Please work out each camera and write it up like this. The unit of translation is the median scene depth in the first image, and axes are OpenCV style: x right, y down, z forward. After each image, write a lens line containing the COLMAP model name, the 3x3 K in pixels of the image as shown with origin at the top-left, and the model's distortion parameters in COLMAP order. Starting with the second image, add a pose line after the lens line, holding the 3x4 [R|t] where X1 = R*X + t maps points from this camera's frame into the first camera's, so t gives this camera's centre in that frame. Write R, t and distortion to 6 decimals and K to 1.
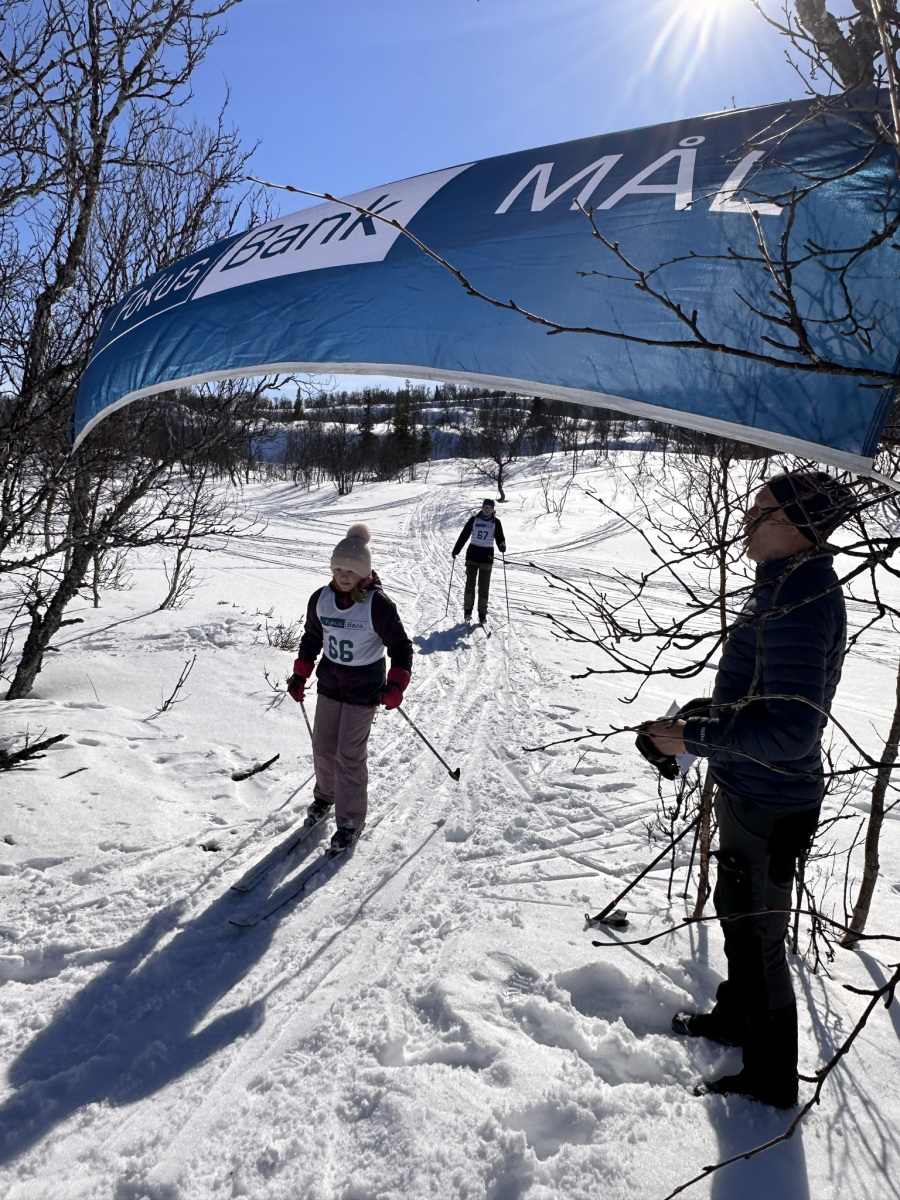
lens RADIAL K [[831.9, 0, 450.0], [0, 831.9, 600.0], [0, 0, 1]] dist [-0.003842, -0.001746]
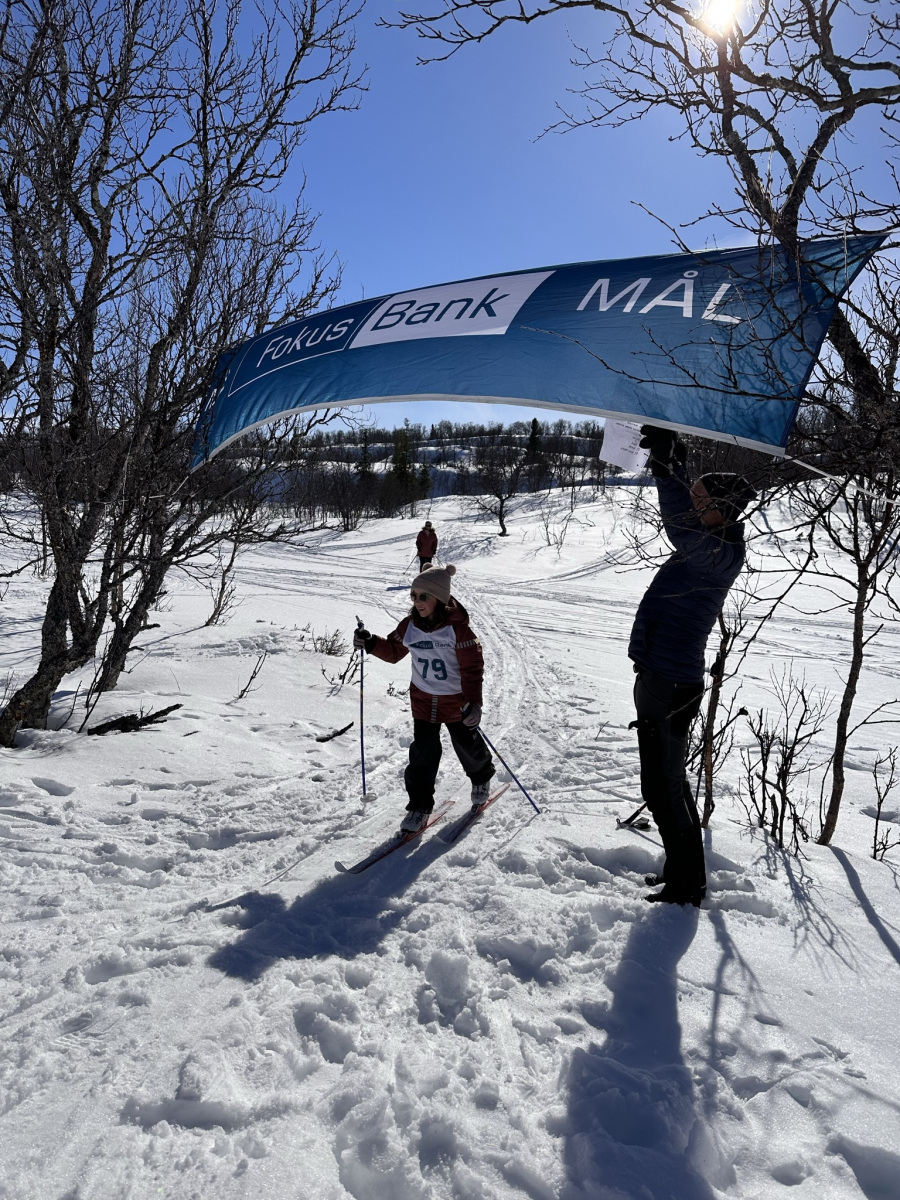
lens RADIAL K [[833.6, 0, 455.4], [0, 833.6, 604.0], [0, 0, 1]] dist [0.168312, -0.326334]
pose [[0.999889, -0.010409, 0.010624, -0.059047], [0.010841, 0.999082, -0.041435, 0.057162], [-0.010182, 0.041546, 0.999085, -0.194543]]
